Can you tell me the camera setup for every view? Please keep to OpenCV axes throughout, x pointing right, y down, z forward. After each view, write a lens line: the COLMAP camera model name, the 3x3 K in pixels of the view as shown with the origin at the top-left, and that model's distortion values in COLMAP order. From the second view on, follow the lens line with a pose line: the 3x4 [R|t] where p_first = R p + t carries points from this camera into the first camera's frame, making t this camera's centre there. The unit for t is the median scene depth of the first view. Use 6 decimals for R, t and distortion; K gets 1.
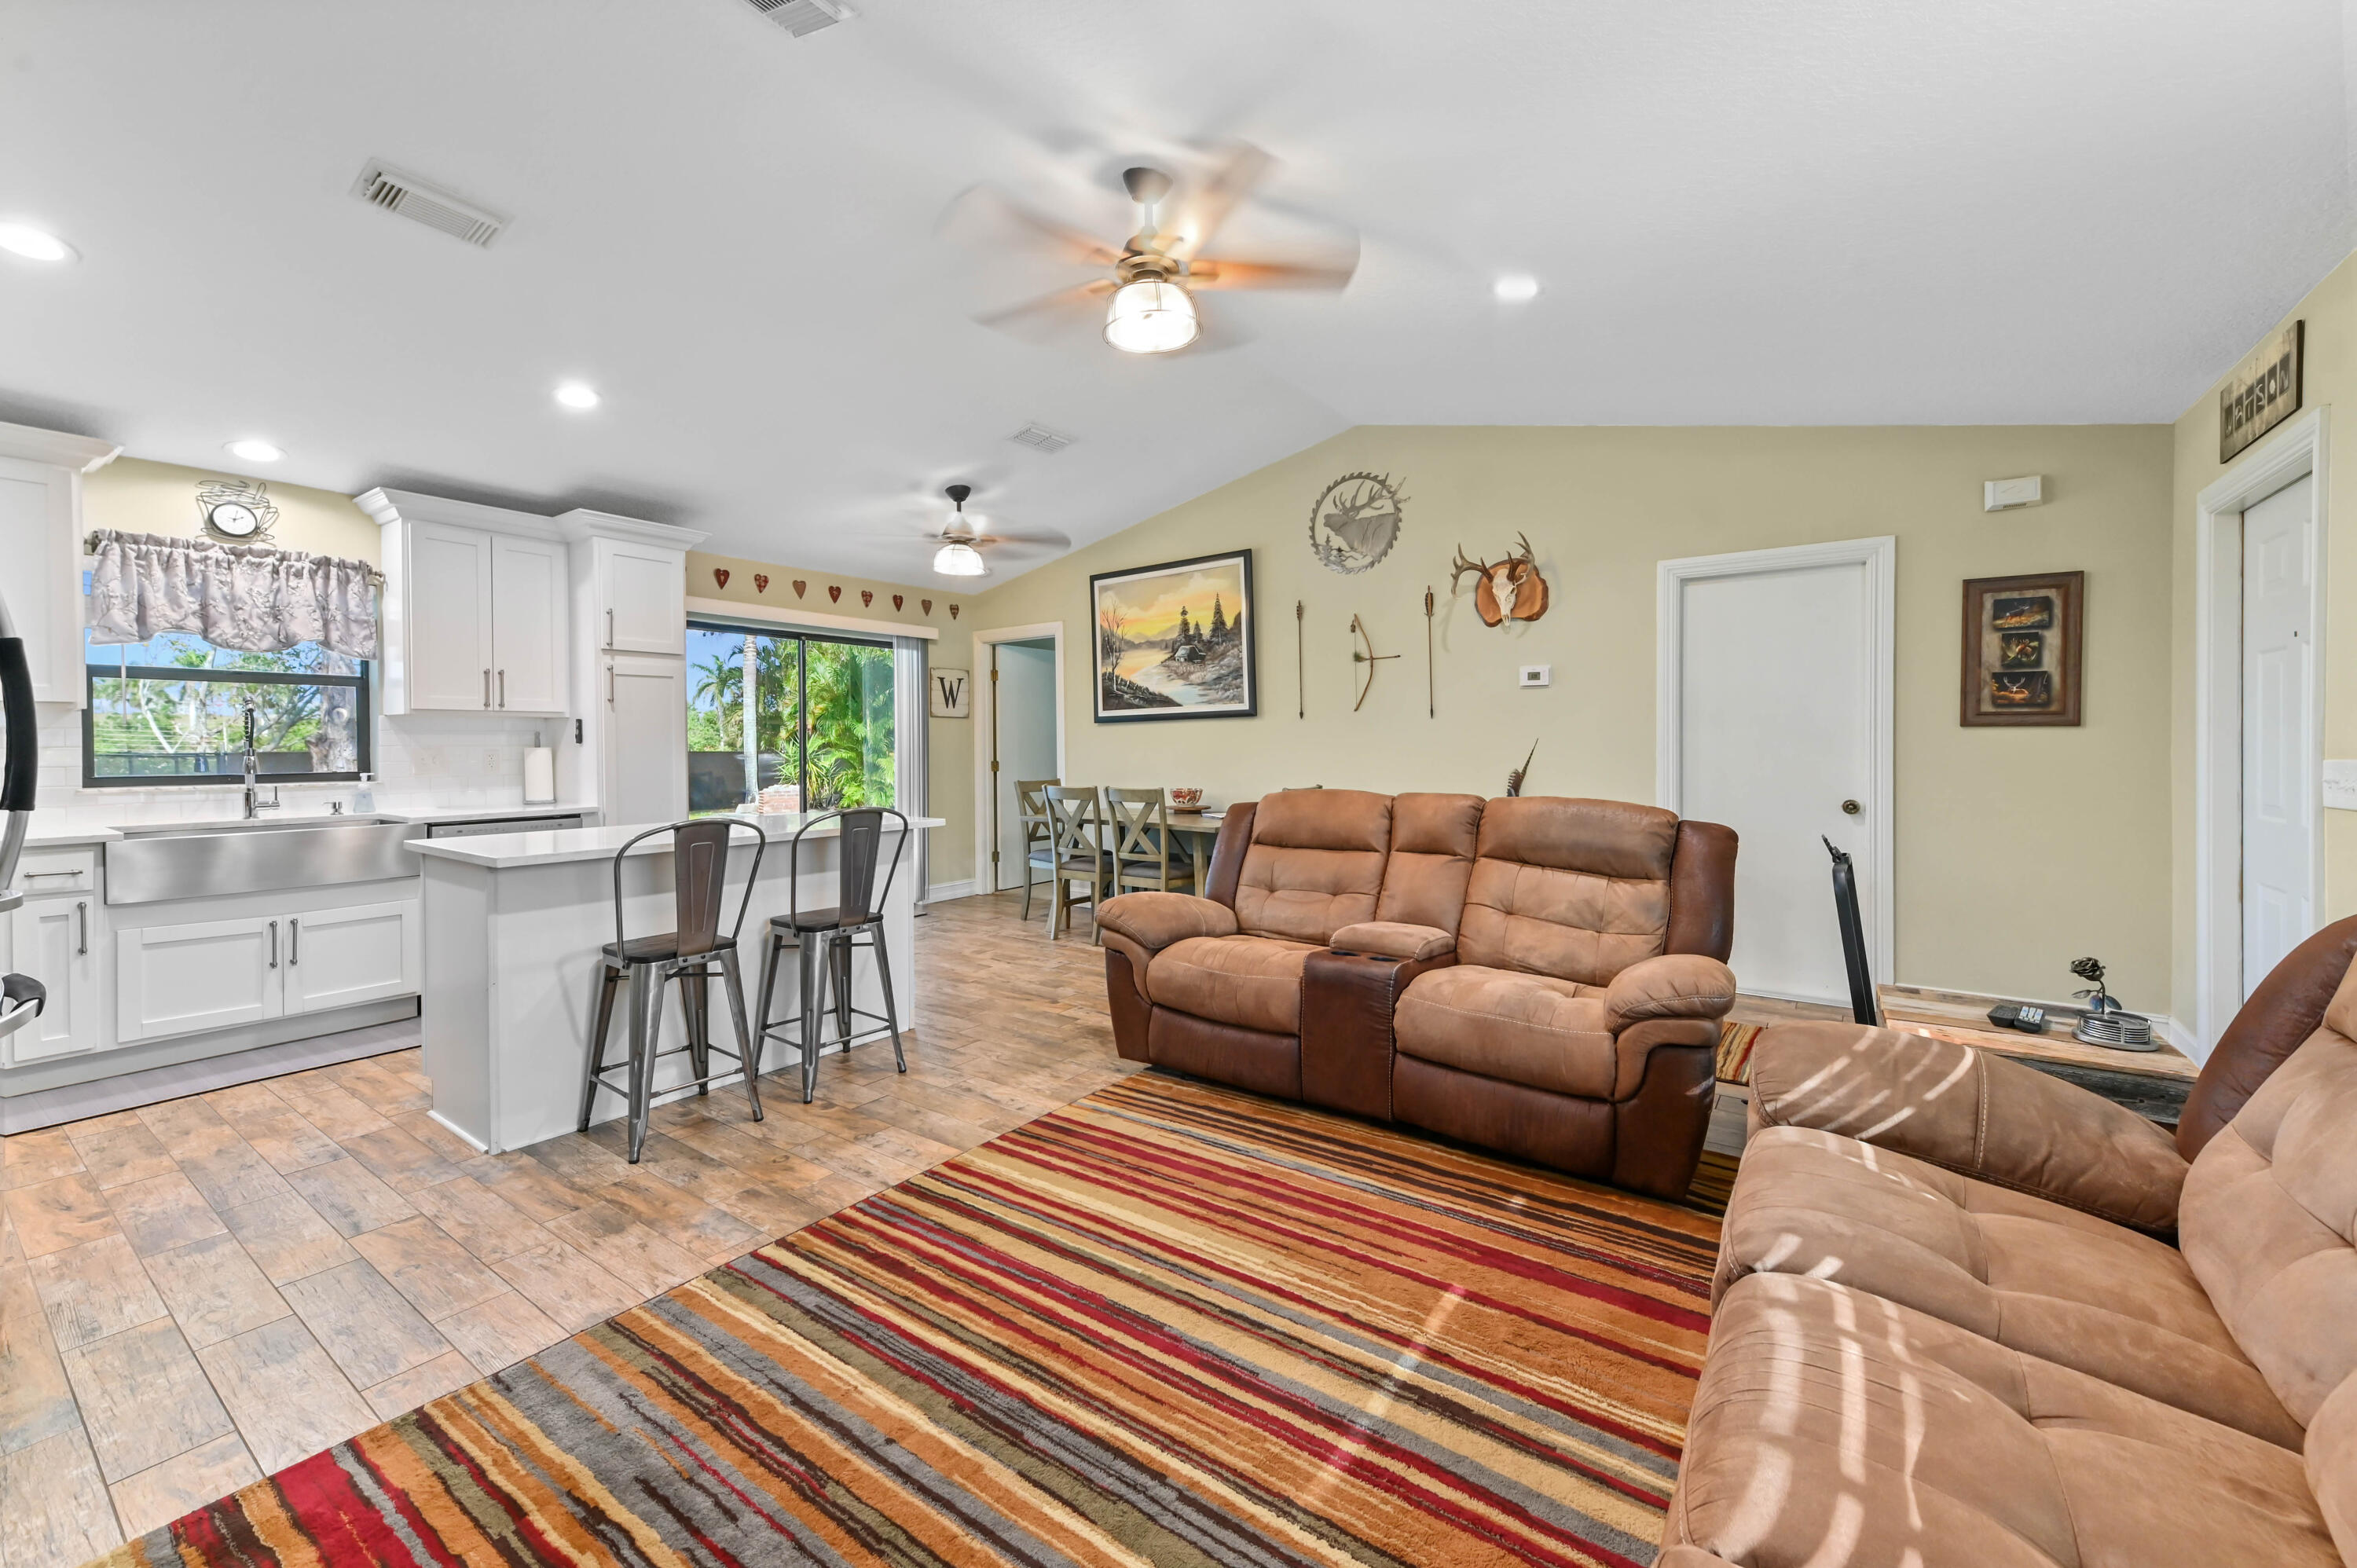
lens RADIAL K [[931.5, 0, 1191.7], [0, 931.5, 752.8], [0, 0, 1]] dist [0.014586, -0.000250]
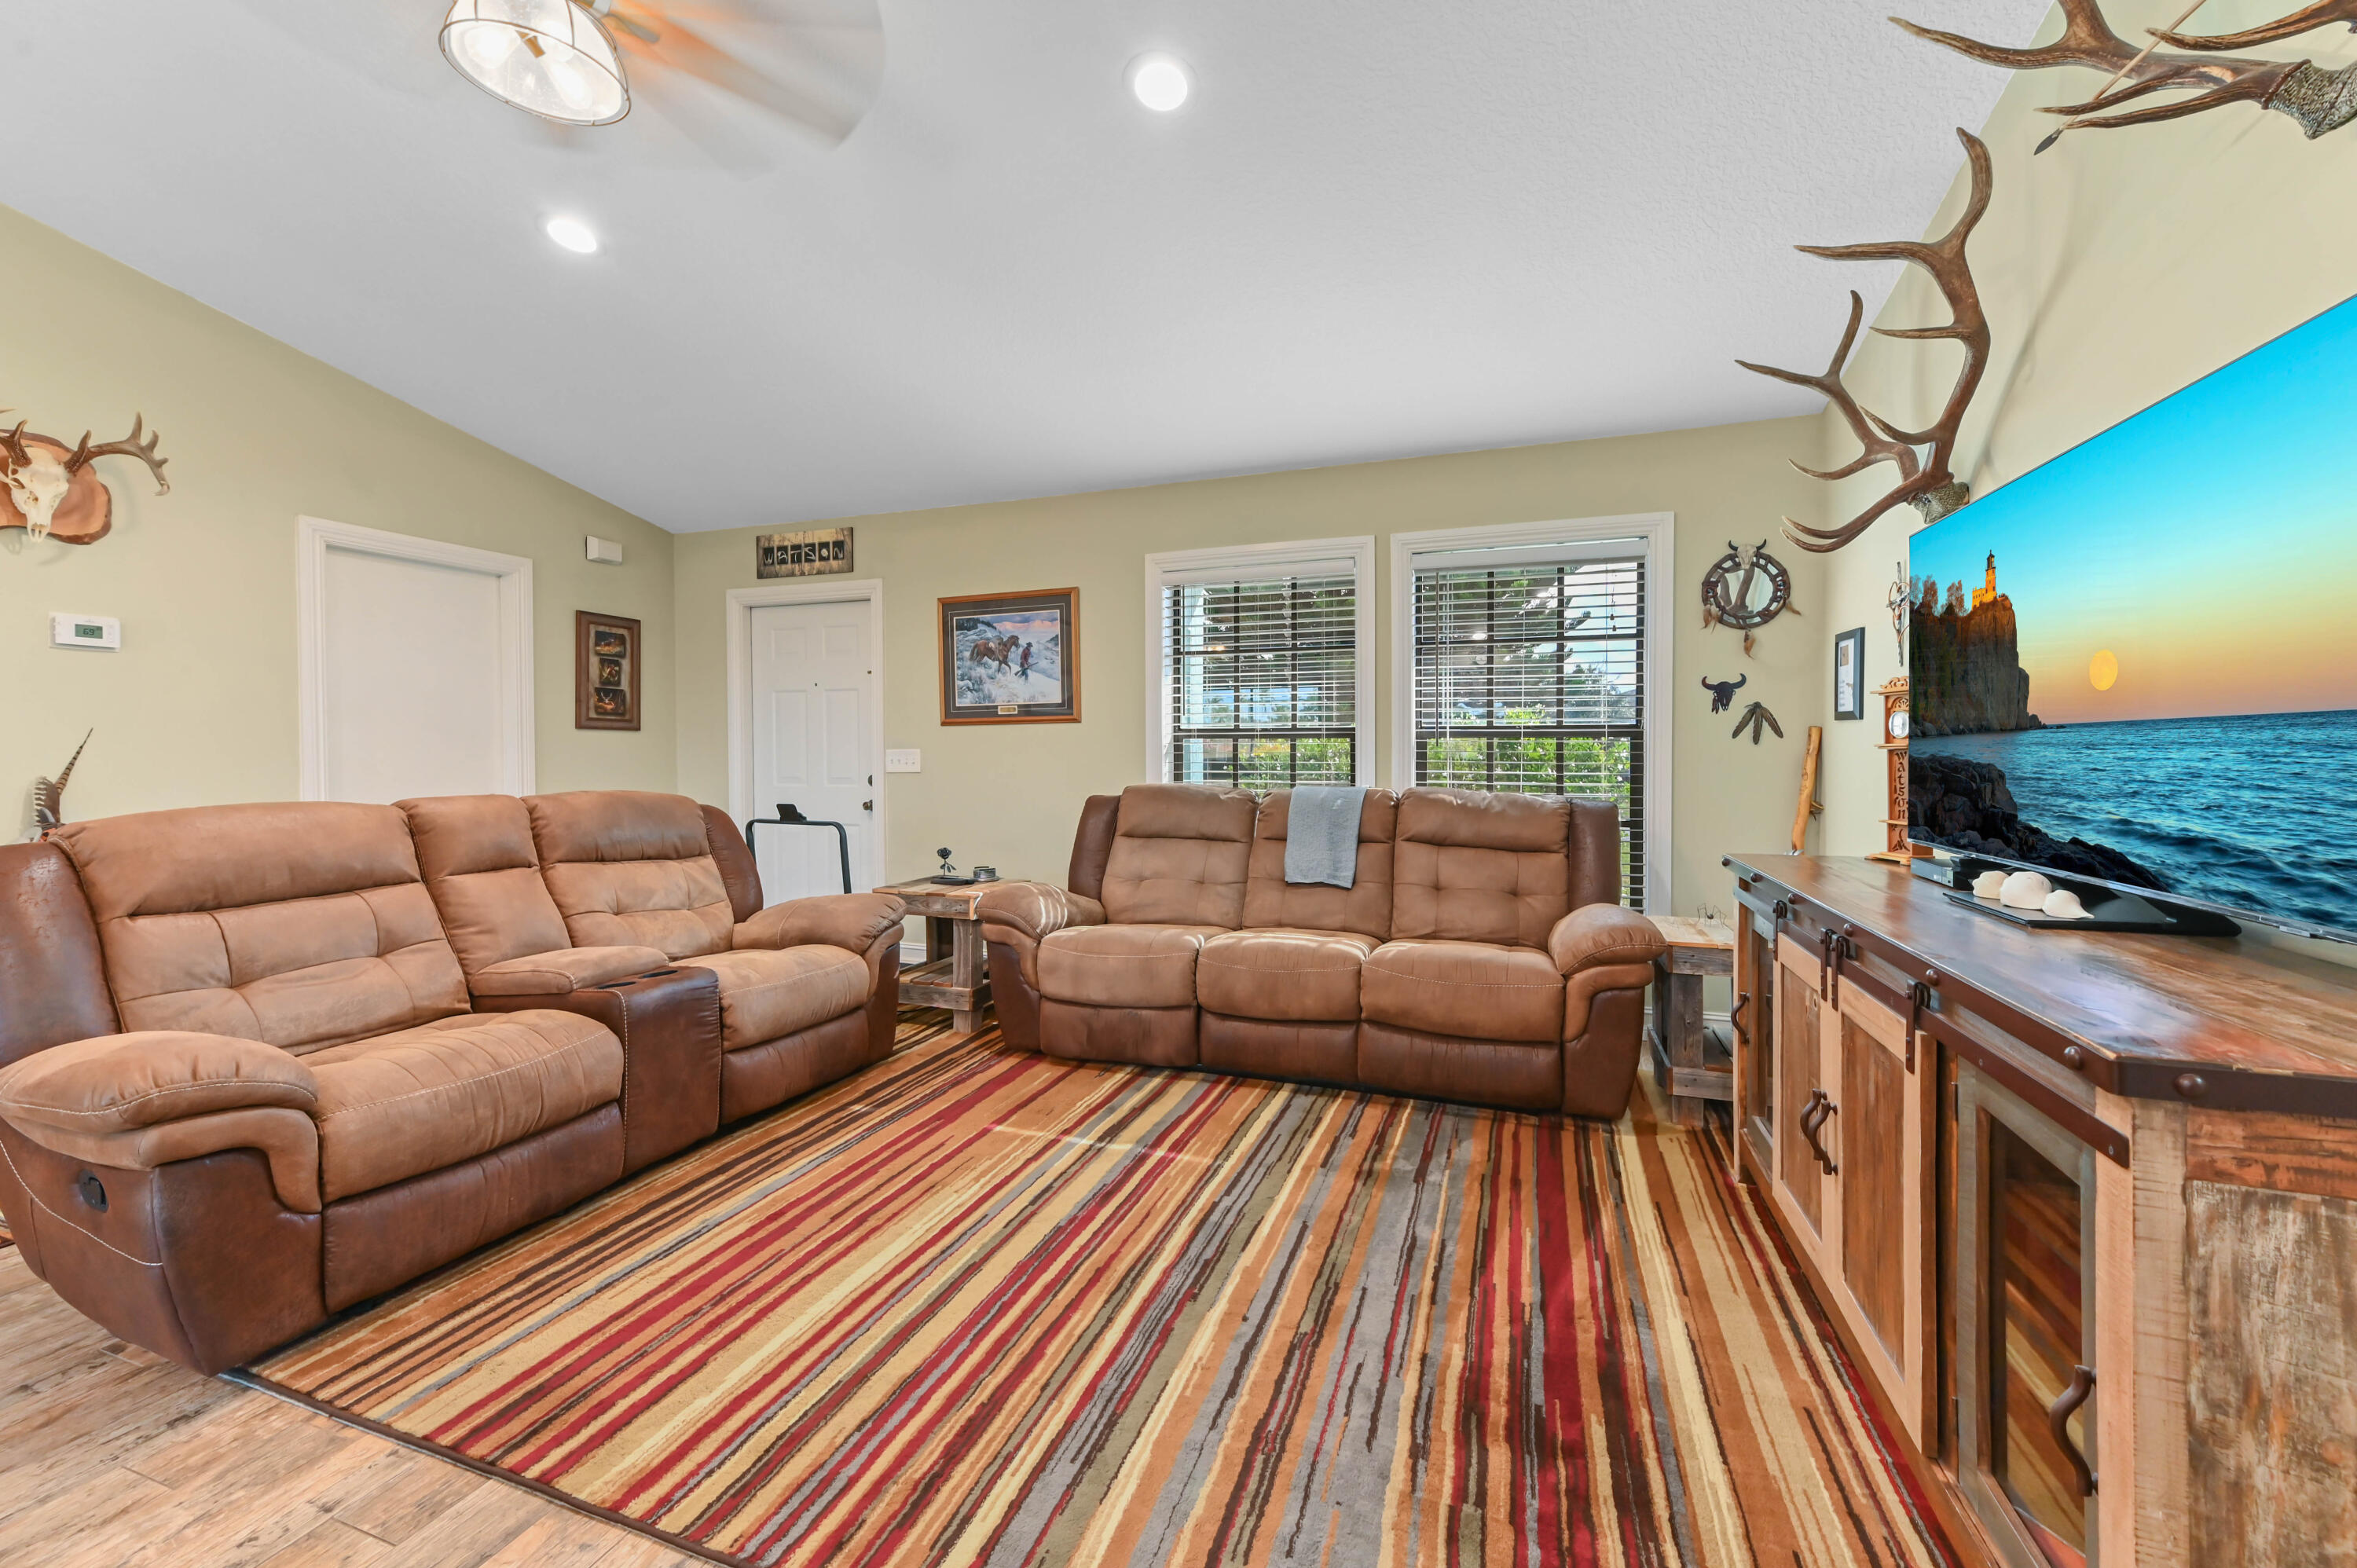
lens RADIAL K [[931.5, 0, 1177.4], [0, 931.5, 770.4], [0, 0, 1]] dist [0.014586, -0.000250]
pose [[-0.255569, -0.014950, 0.966675, -0.462791], [0.013303, 0.999731, 0.018978, 0.010985], [-0.966699, 0.017710, -0.255302, 0.448985]]
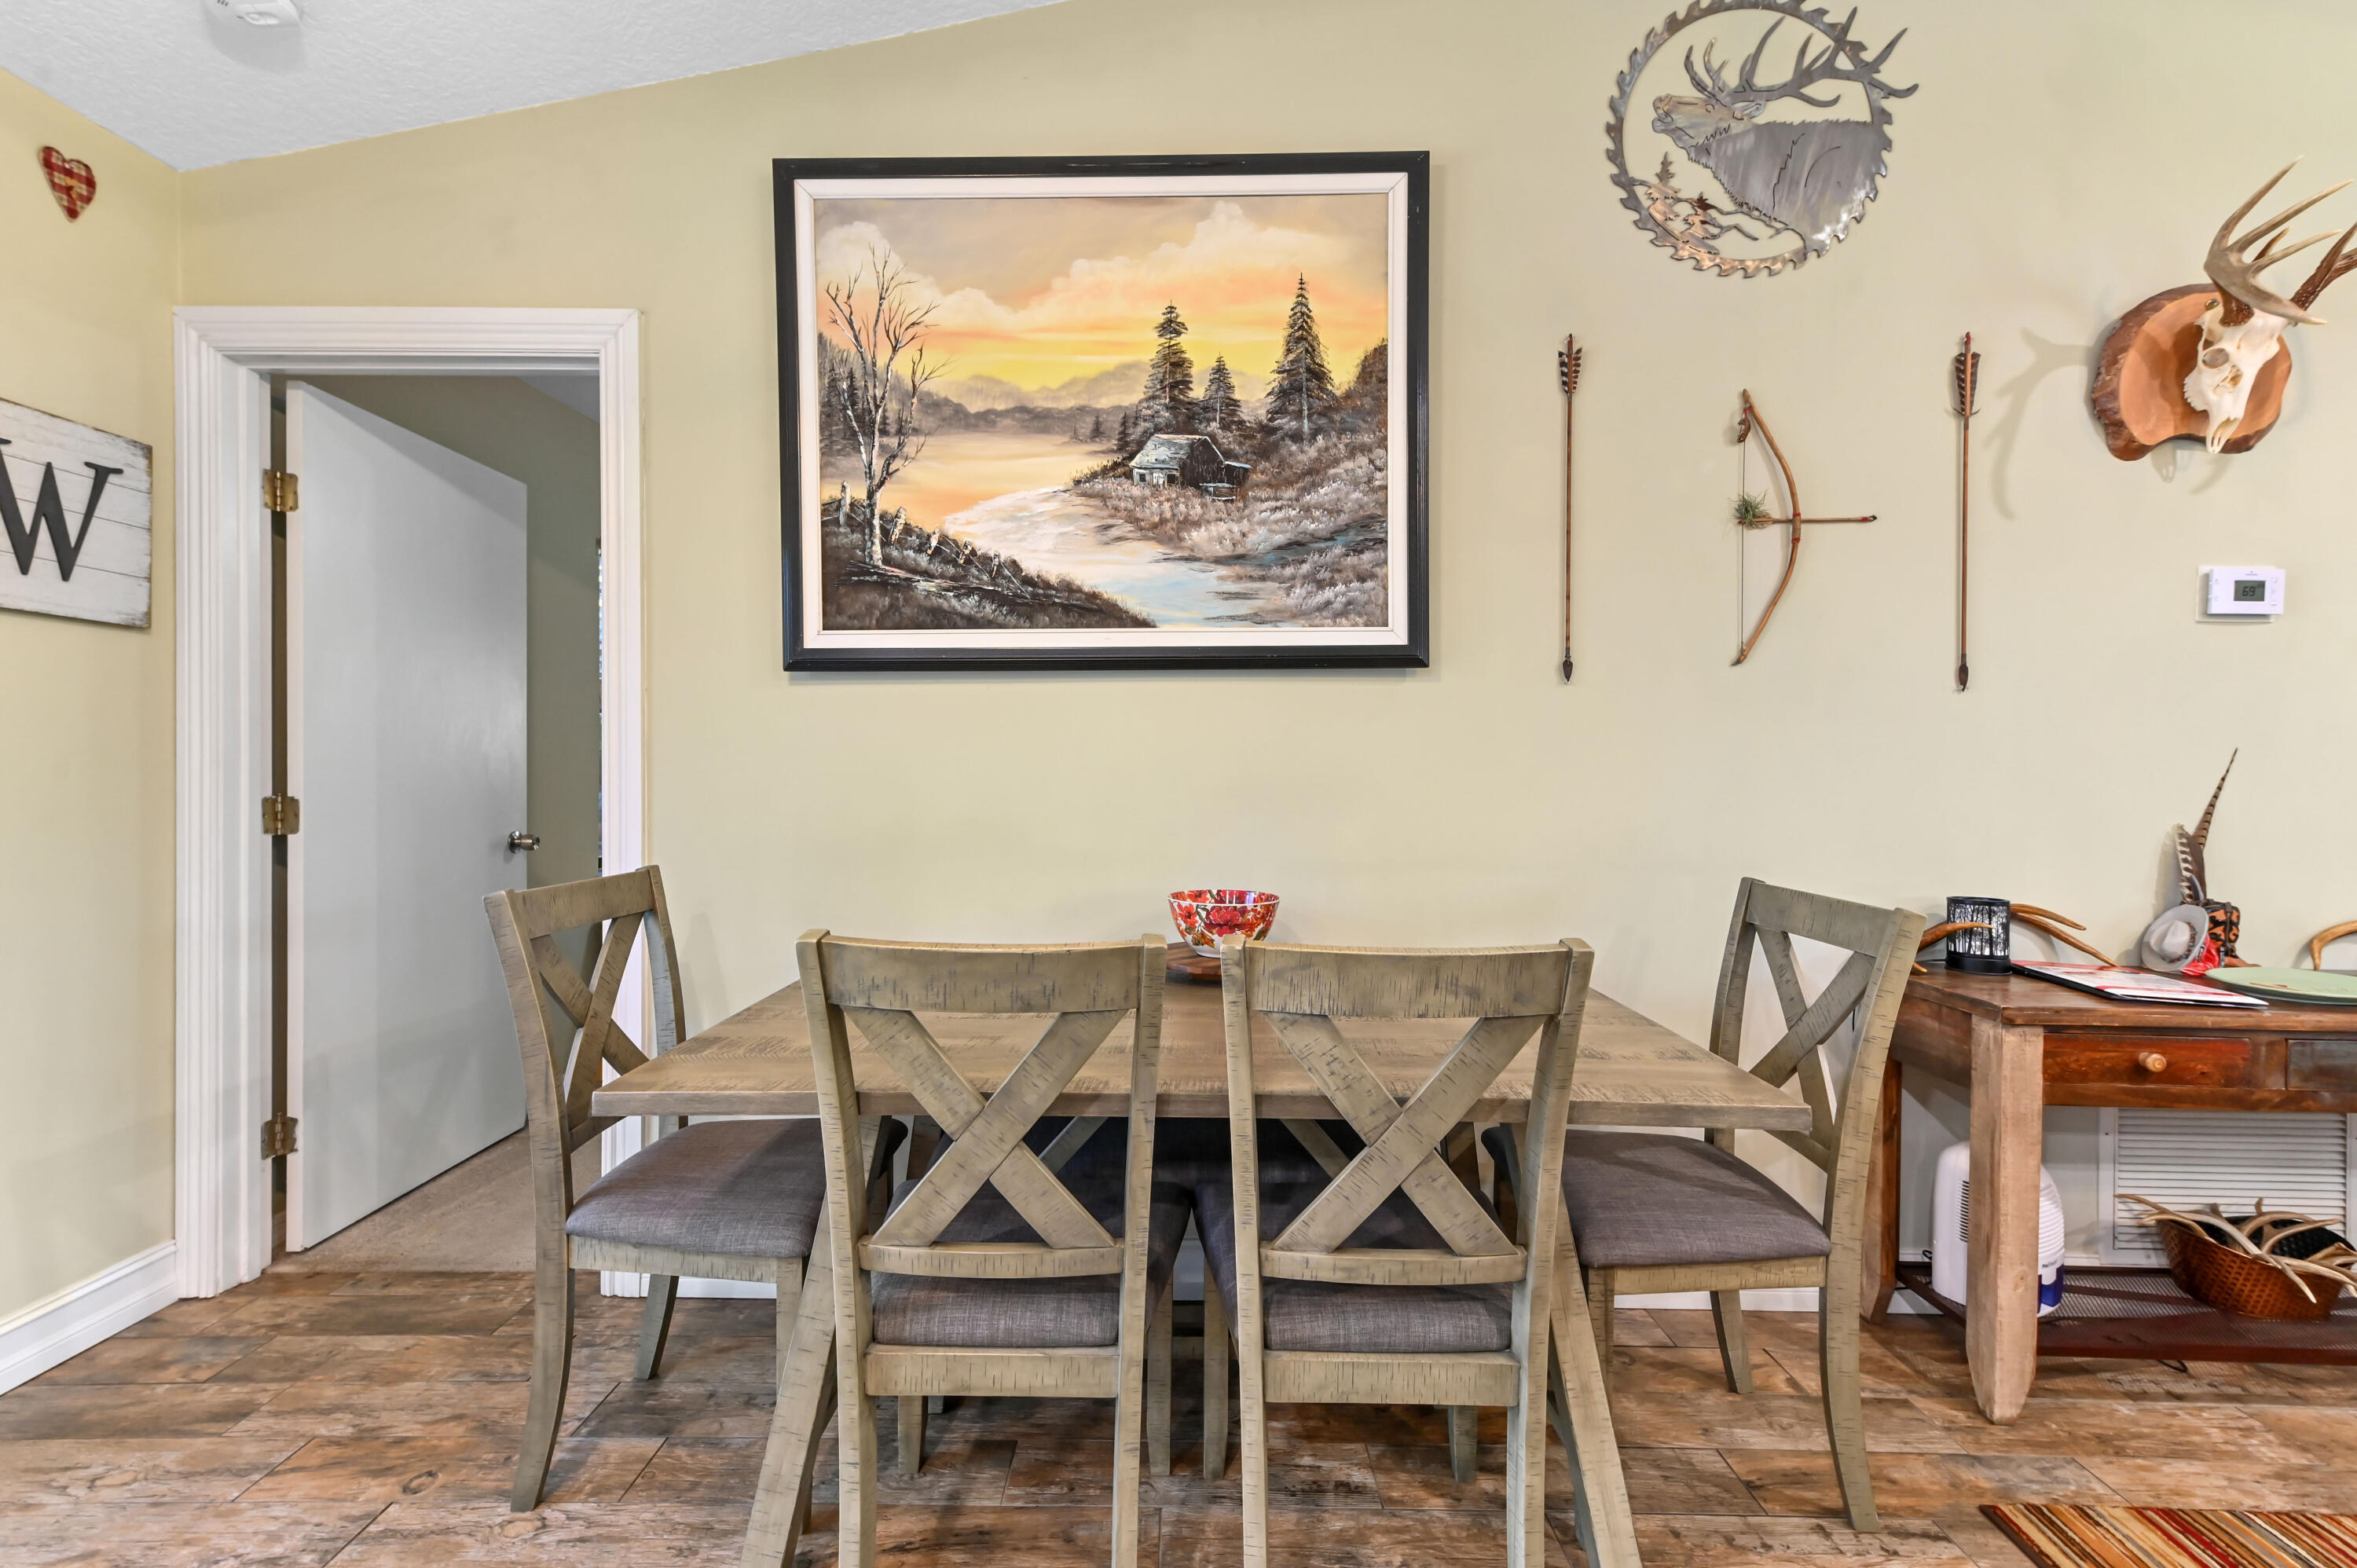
lens RADIAL K [[981.4, 0, 1181.3], [0, 981.4, 781.8], [0, 0, 1]] dist [0.008595, 0.000248]
pose [[0.819019, 0.008875, 0.573697, -0.245556], [-0.008975, 0.999956, -0.002658, 0.003797], [-0.573696, -0.002972, 0.819063, 0.925449]]
